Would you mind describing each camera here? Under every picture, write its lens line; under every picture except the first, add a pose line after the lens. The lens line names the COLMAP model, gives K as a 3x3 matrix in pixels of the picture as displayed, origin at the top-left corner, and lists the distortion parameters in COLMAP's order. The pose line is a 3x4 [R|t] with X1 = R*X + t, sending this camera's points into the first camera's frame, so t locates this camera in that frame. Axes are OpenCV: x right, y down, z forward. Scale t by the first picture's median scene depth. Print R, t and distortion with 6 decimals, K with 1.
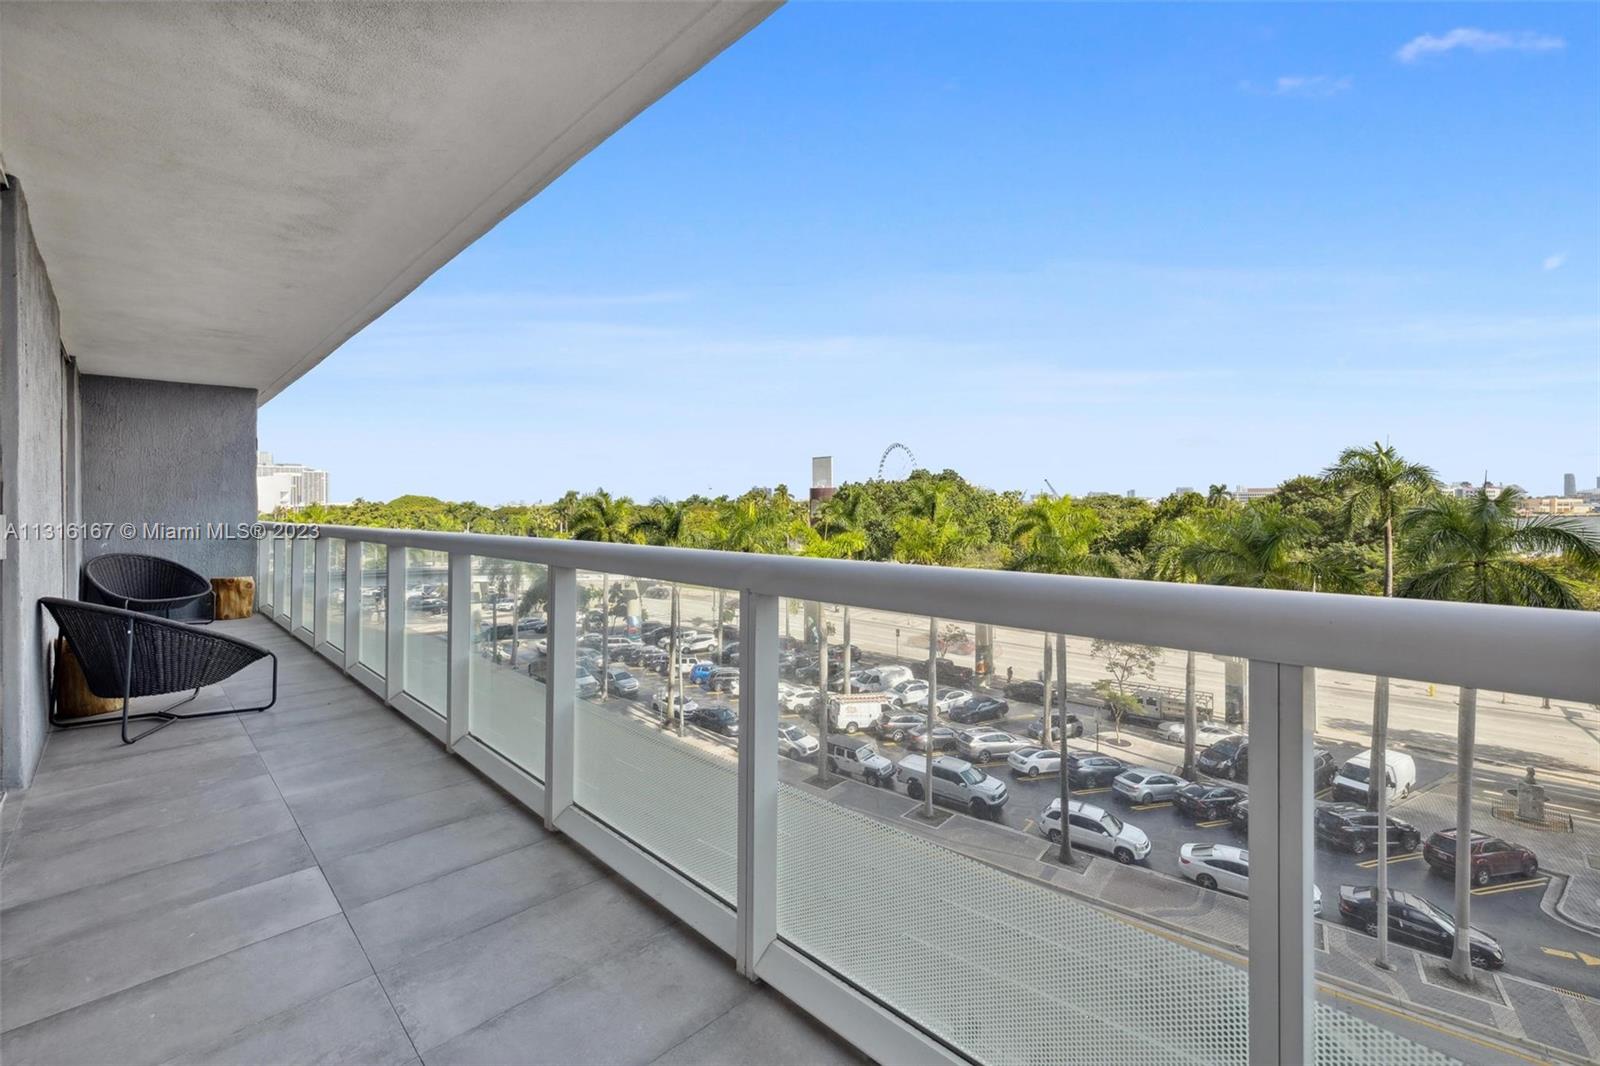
lens RADIAL K [[684.4, 0, 795.5], [0, 684.4, 510.0], [0, 0, 1]] dist [0.003363, 0.000439]
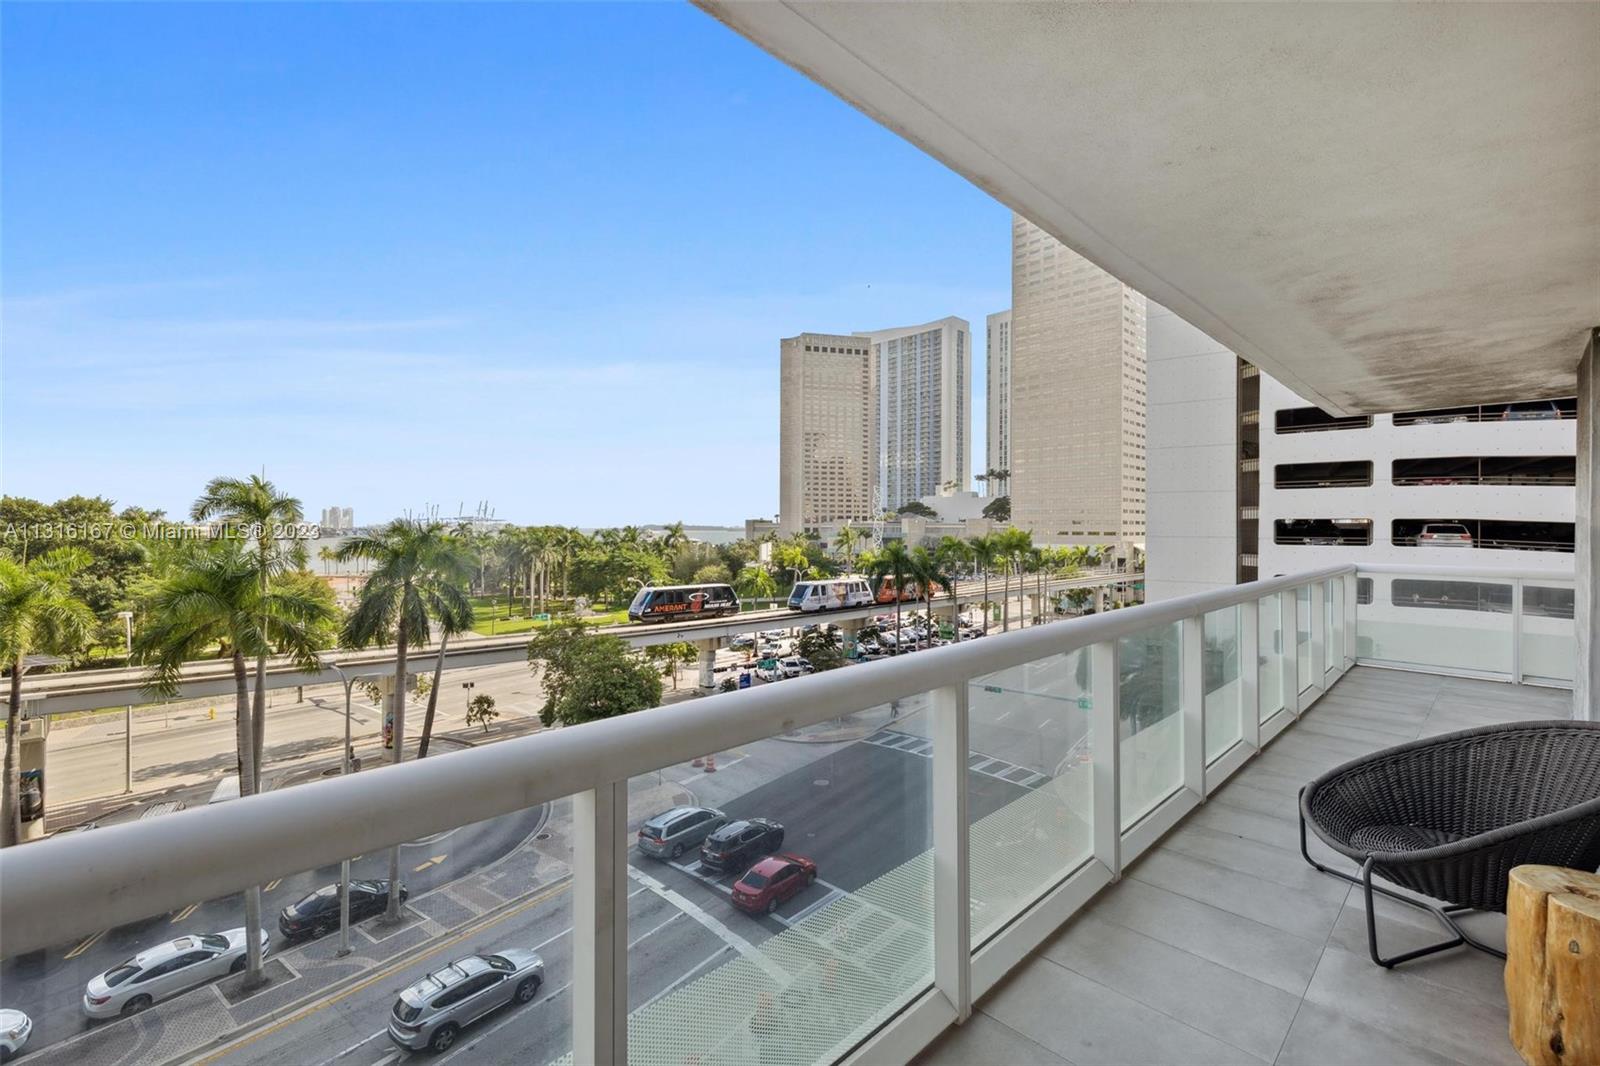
lens RADIAL K [[686.1, 0, 795.6], [0, 686.1, 522.1], [0, 0, 1]] dist [0.000259, -0.000025]
pose [[0.000987, 0.014565, 0.999893, -0.236514], [0.007177, 0.999868, -0.014572, -0.008136], [-0.999974, 0.007191, 0.000883, 0.246031]]
